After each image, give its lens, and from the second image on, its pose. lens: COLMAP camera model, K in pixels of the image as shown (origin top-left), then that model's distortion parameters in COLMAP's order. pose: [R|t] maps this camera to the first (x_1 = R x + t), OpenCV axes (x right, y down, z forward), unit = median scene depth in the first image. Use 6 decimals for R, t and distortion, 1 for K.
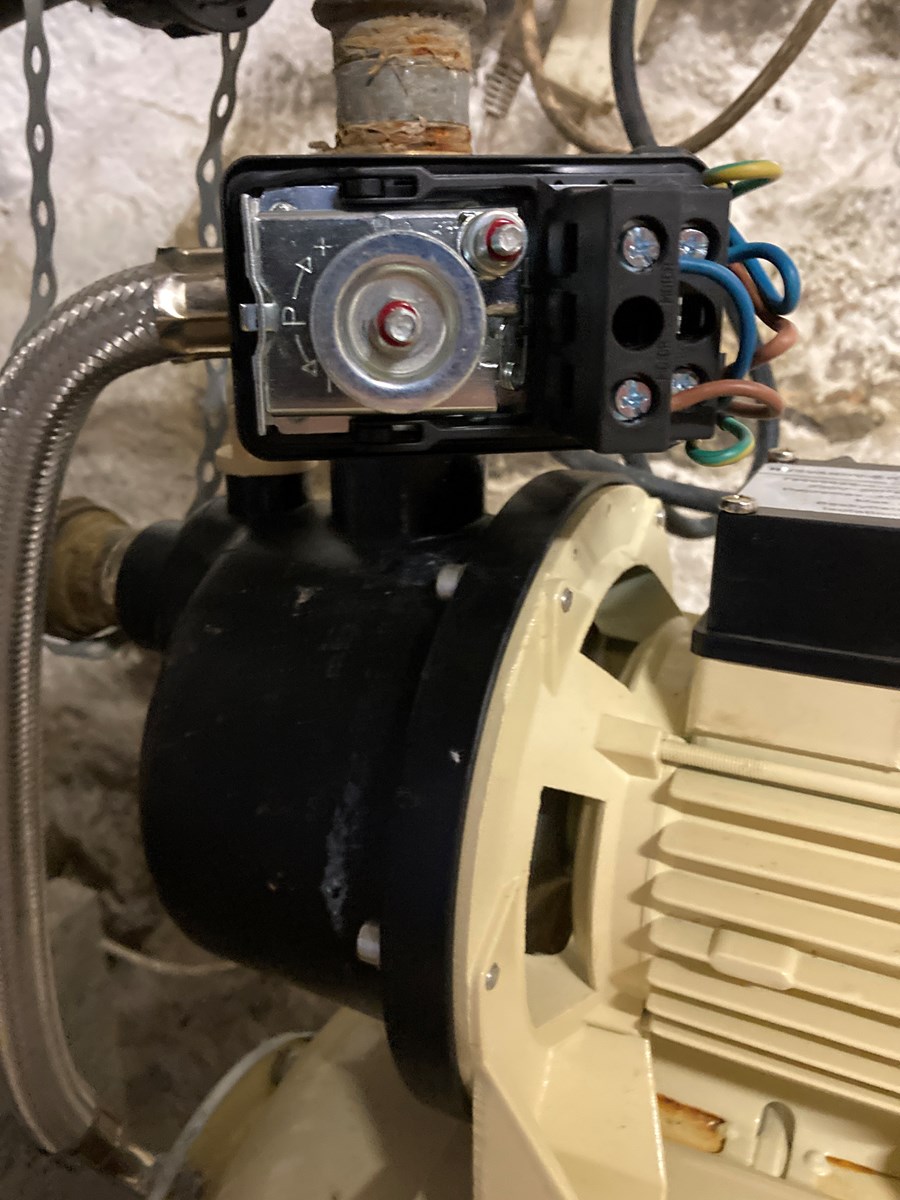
lens RADIAL K [[1013.9, 0, 450.0], [0, 1013.9, 600.0], [0, 0, 1]] dist [-0.031317, 0.003521]
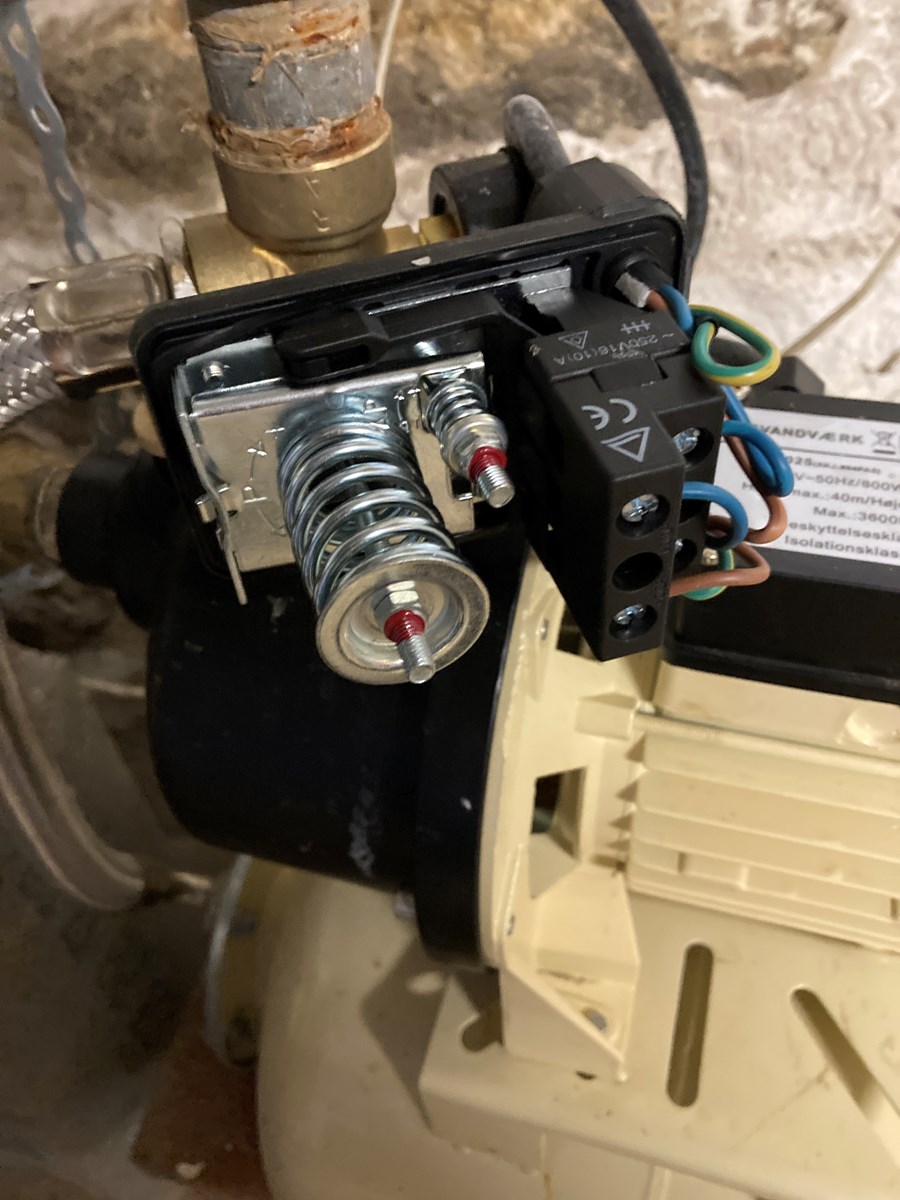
lens RADIAL K [[1027.7, 0, 450.0], [0, 1027.7, 600.0], [0, 0, 1]] dist [-0.046225, 0.014593]
pose [[0.983973, -0.163255, 0.071734, -0.051124], [0.109419, 0.870407, 0.480020, -0.525675], [-0.140803, -0.464477, 0.874320, 0.089880]]
